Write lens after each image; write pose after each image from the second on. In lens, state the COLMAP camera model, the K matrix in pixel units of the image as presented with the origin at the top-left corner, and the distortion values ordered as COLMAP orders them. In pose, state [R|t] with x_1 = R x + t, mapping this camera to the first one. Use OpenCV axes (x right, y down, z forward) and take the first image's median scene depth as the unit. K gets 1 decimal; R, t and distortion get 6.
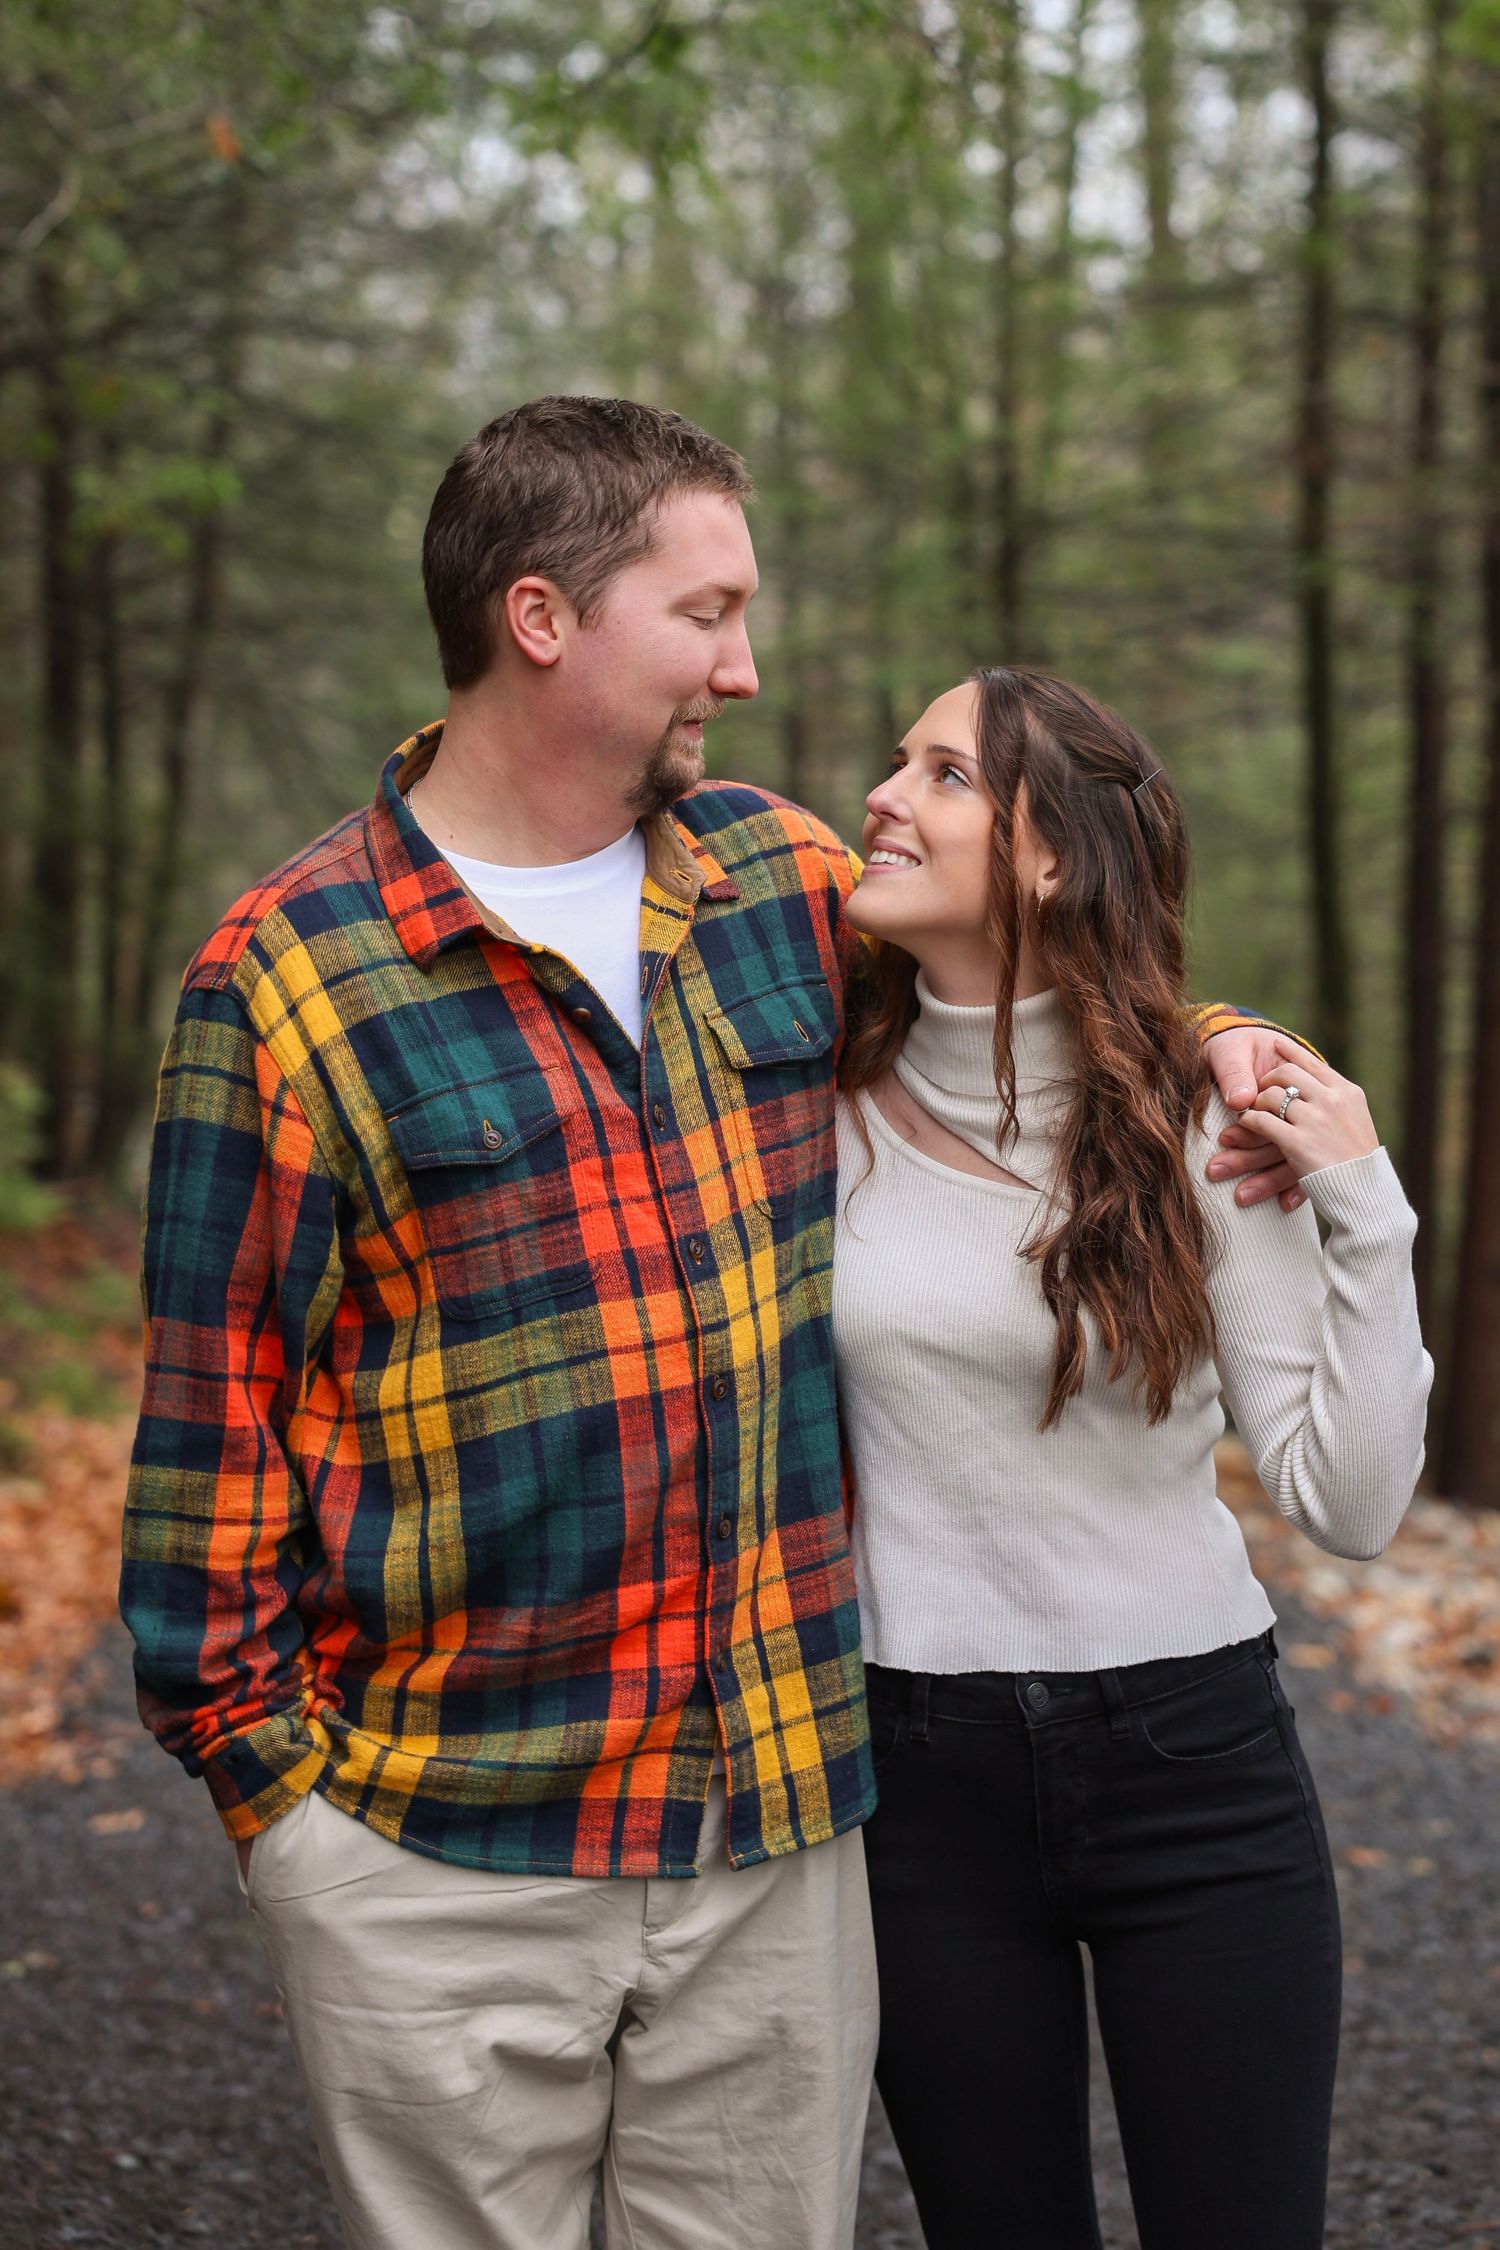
lens RADIAL K [[4662.7, 0, 760.4], [0, 4662.7, 1121.6], [0, 0, 1]] dist [0.364888, -0.631909]
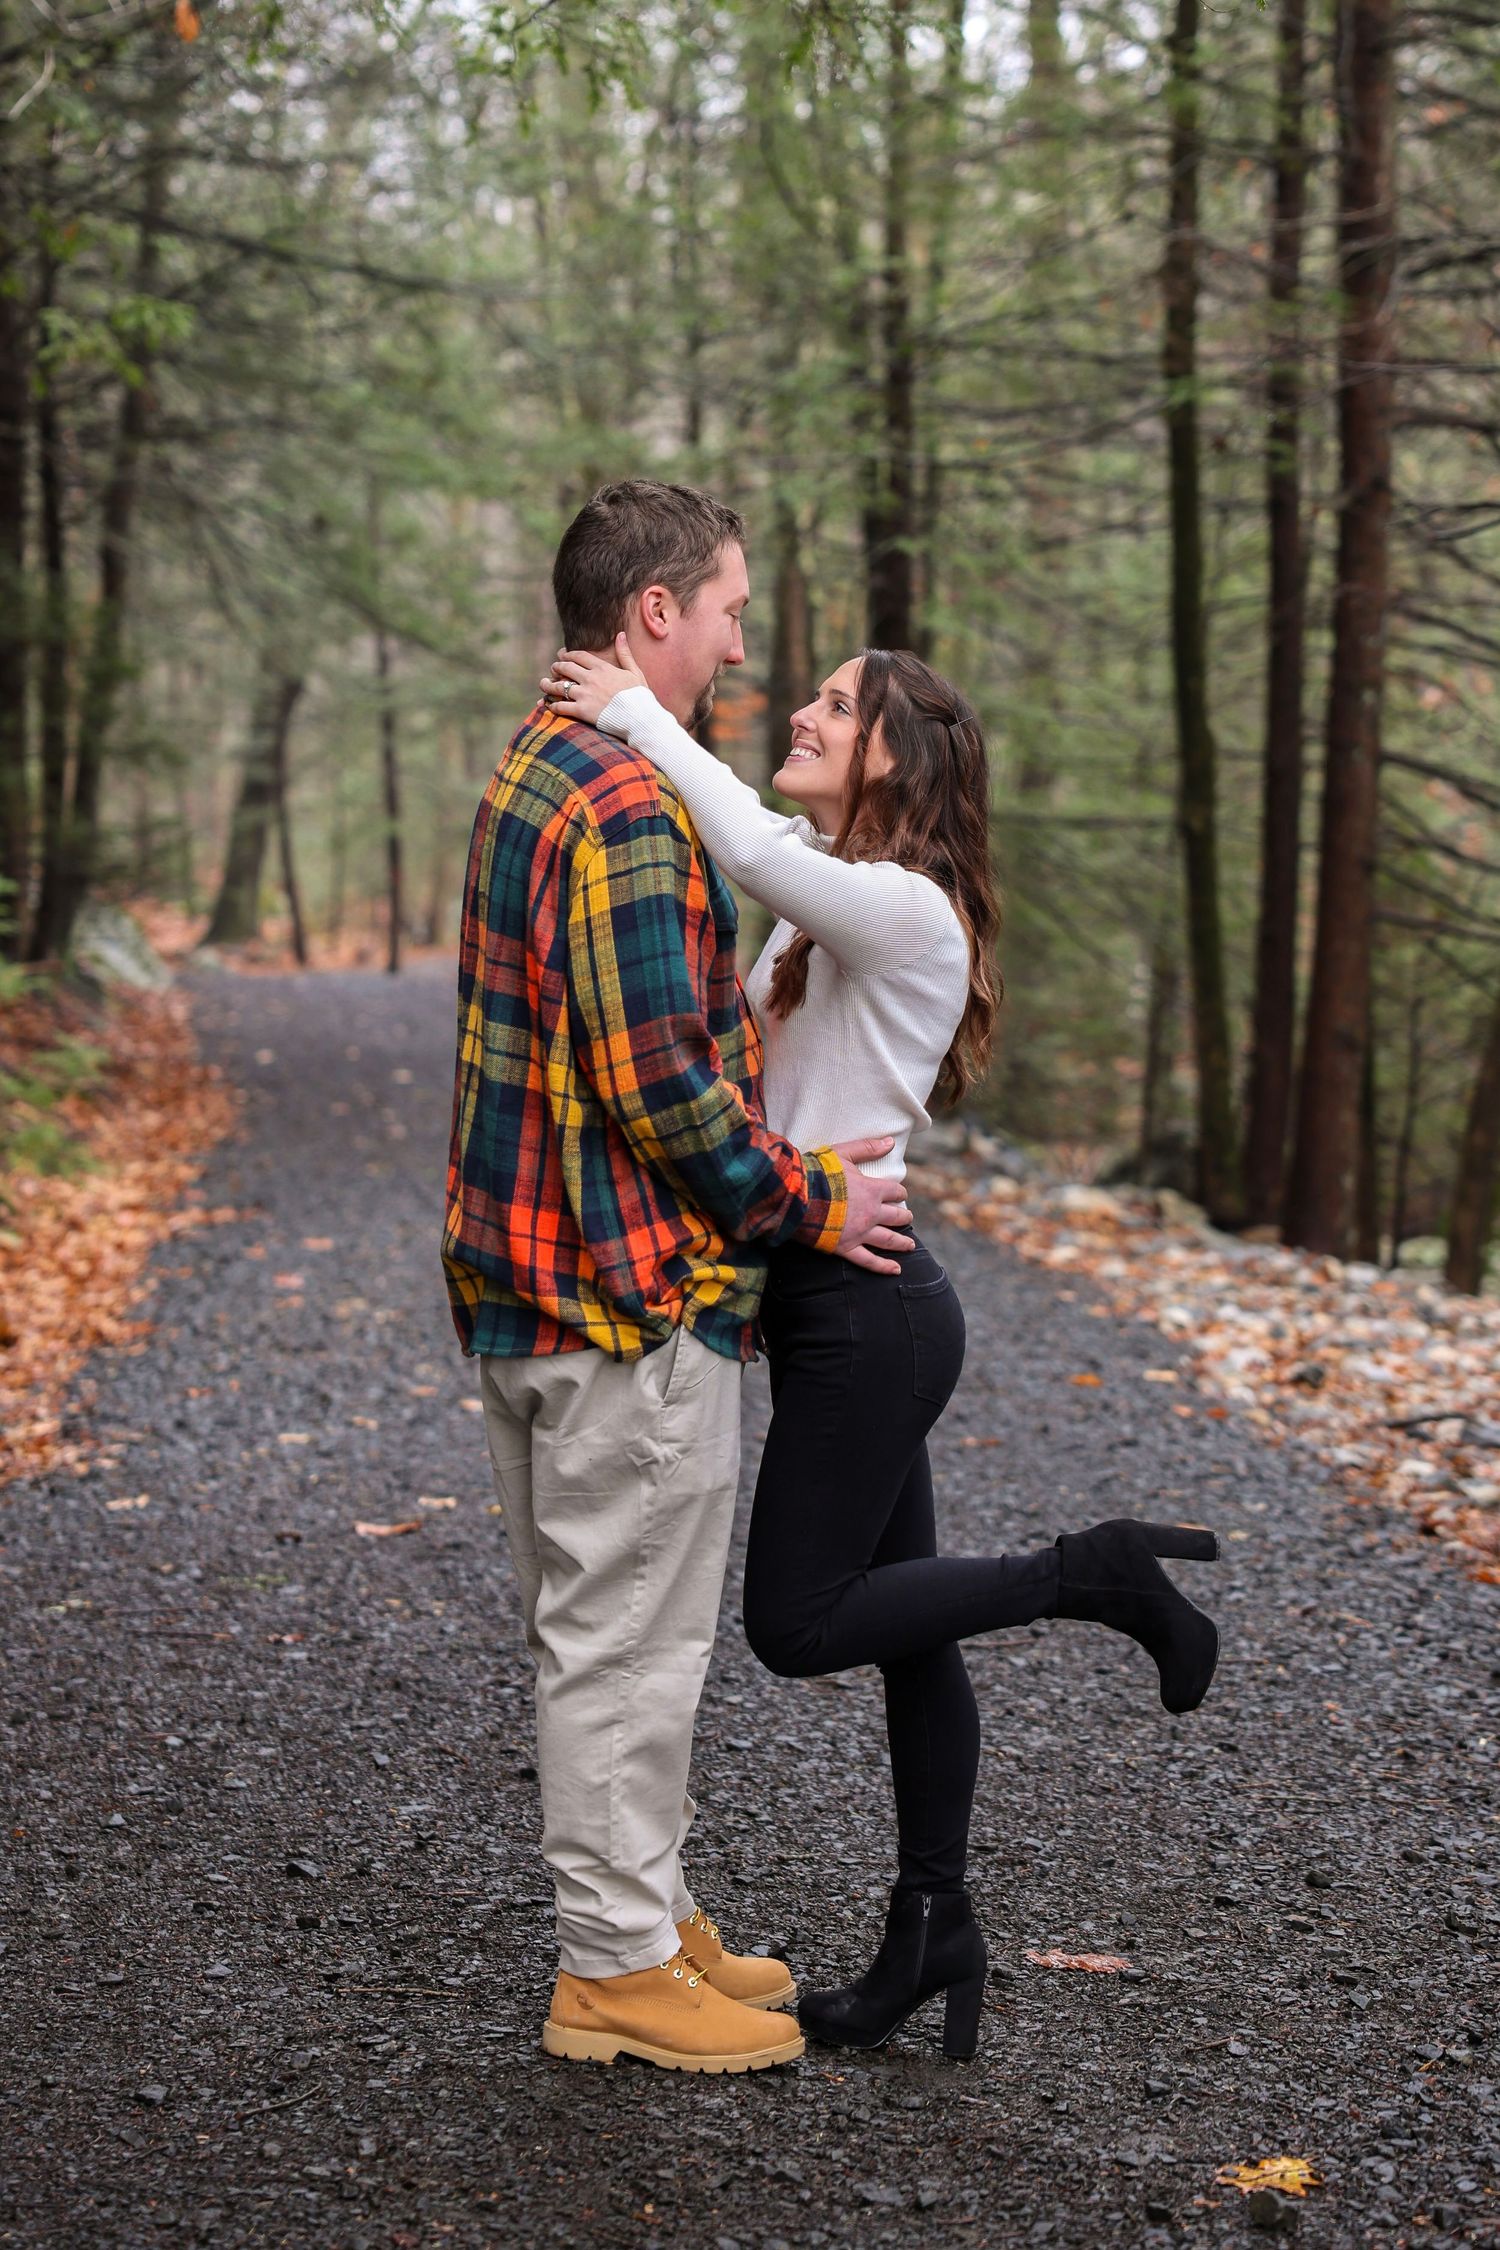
lens RADIAL K [[4501.1, 0, 751.9], [0, 4501.1, 991.7], [0, 0, 1]] dist [0.222116, -0.101555]
pose [[0.999809, -0.002240, 0.019439, -0.000893], [0.001852, 0.999800, 0.019936, -0.000150], [-0.019480, -0.019897, 0.999612, -0.036029]]
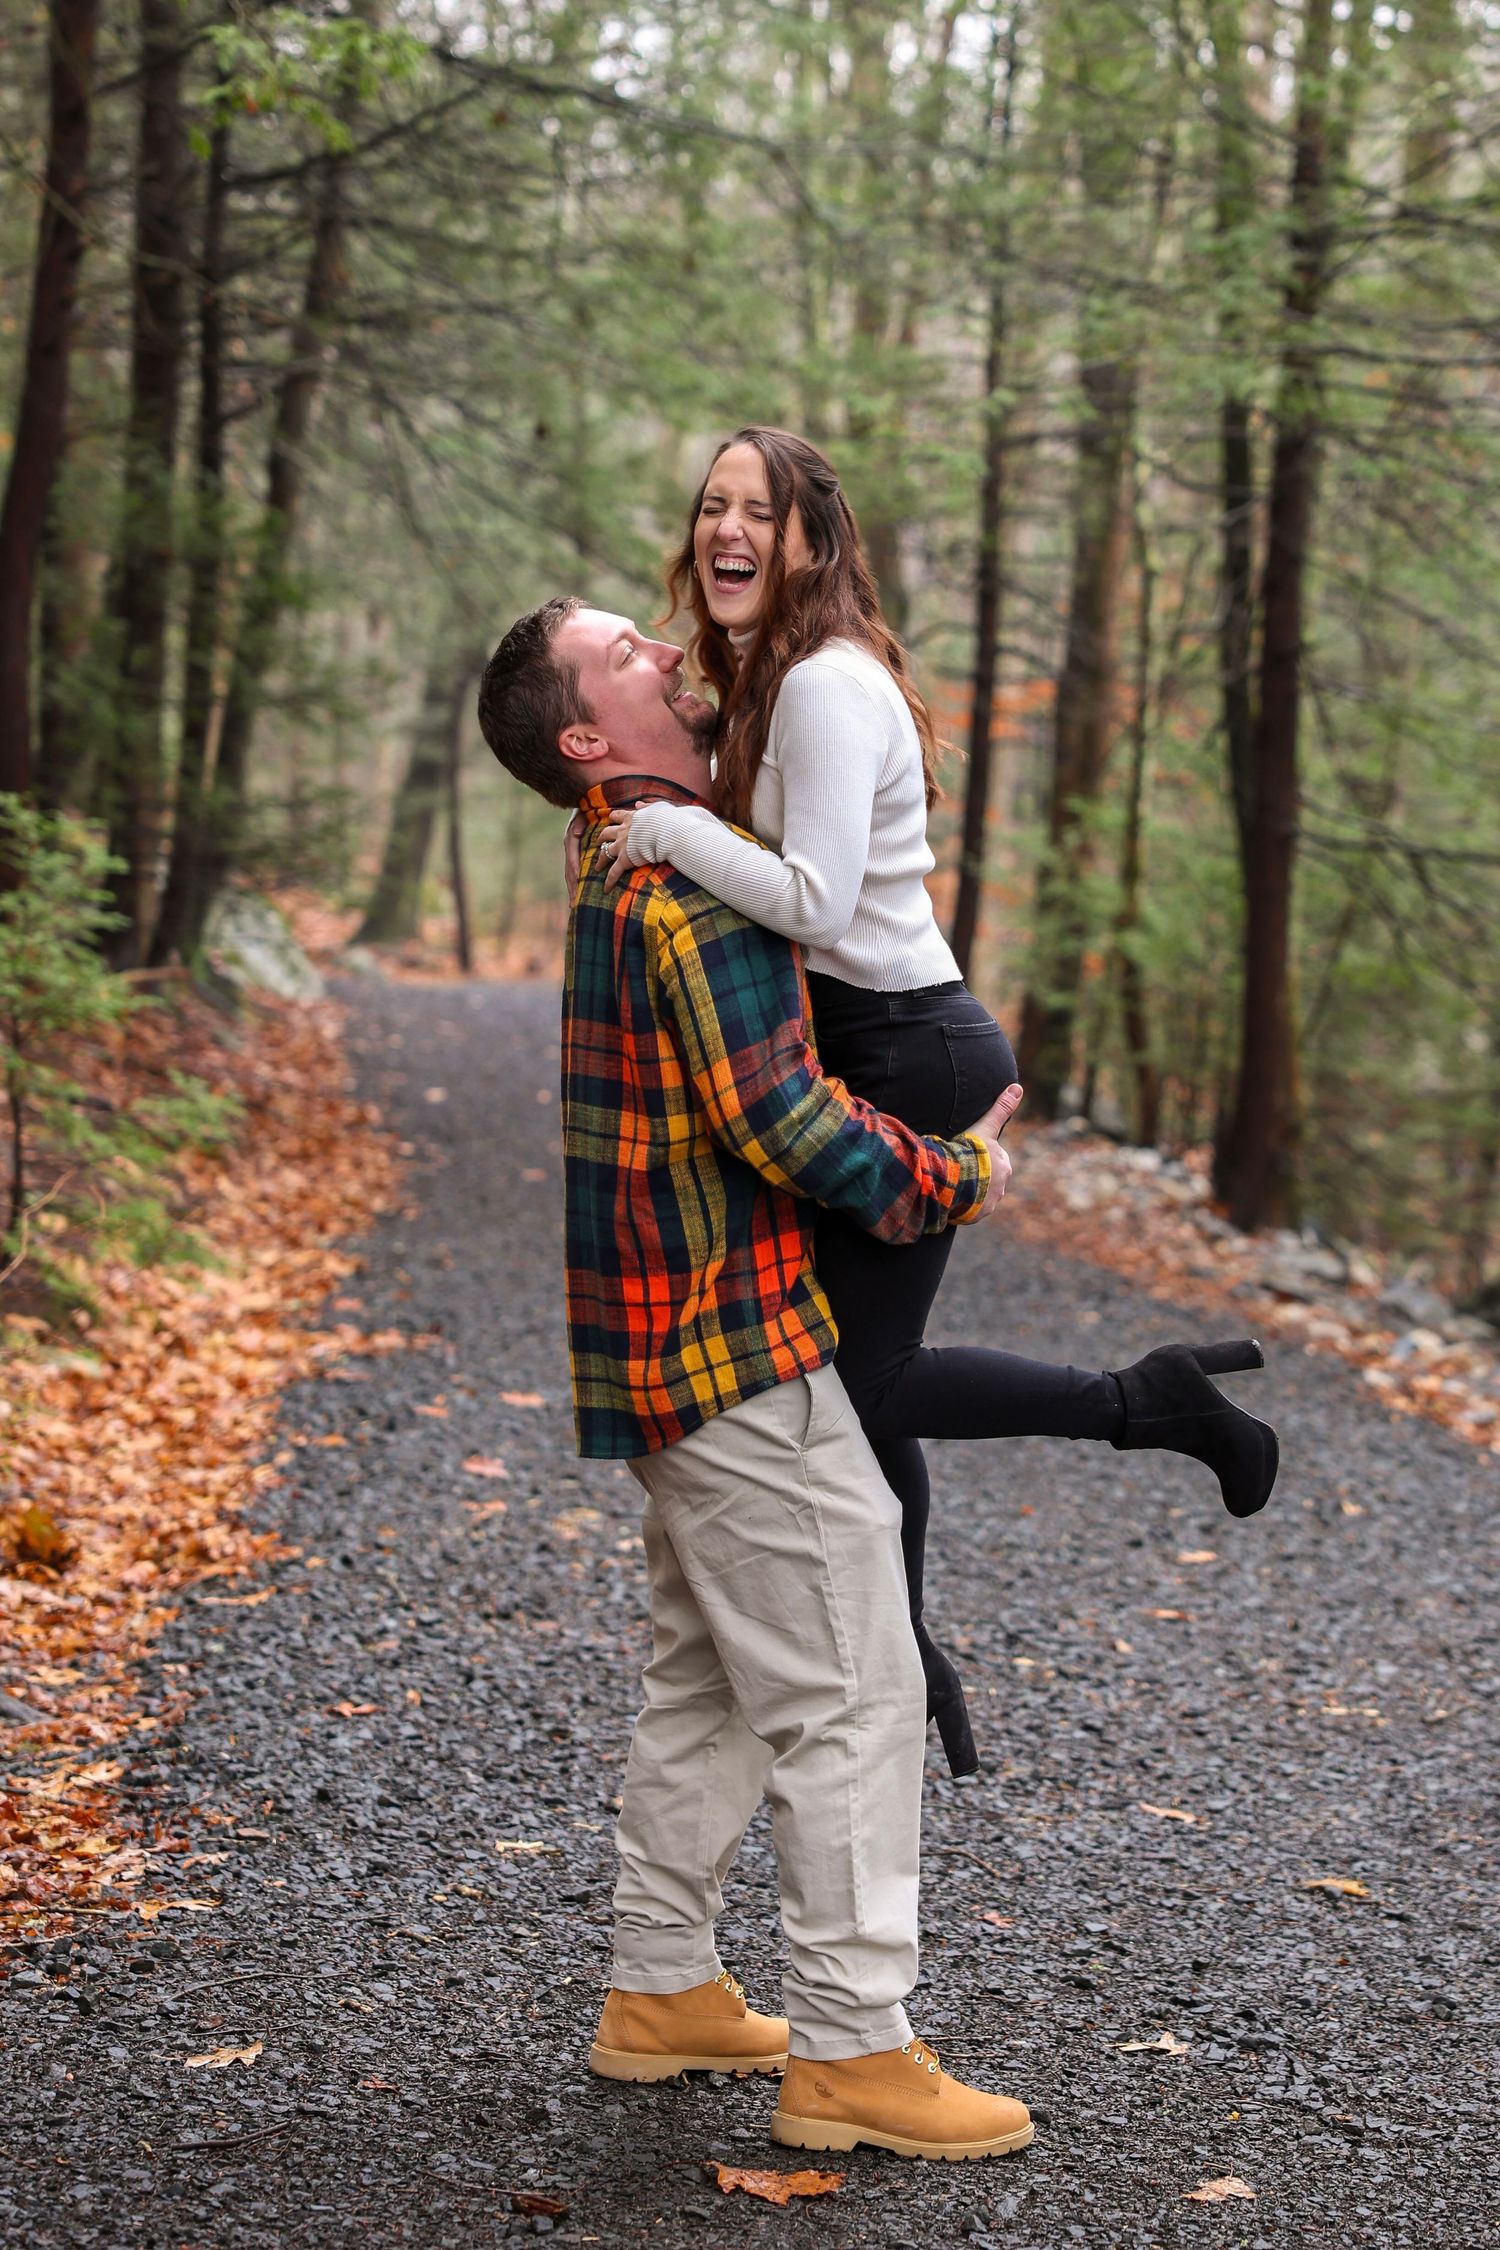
lens RADIAL K [[5092.5, 0, 833.7], [0, 5092.5, 943.2], [0, 0, 1]] dist [0.233018, -0.361406]
pose [[0.998443, 0.055222, -0.007848, -0.018364], [-0.055189, 0.998467, 0.004279, -0.000810], [0.008072, -0.003839, 0.999960, 0.103652]]
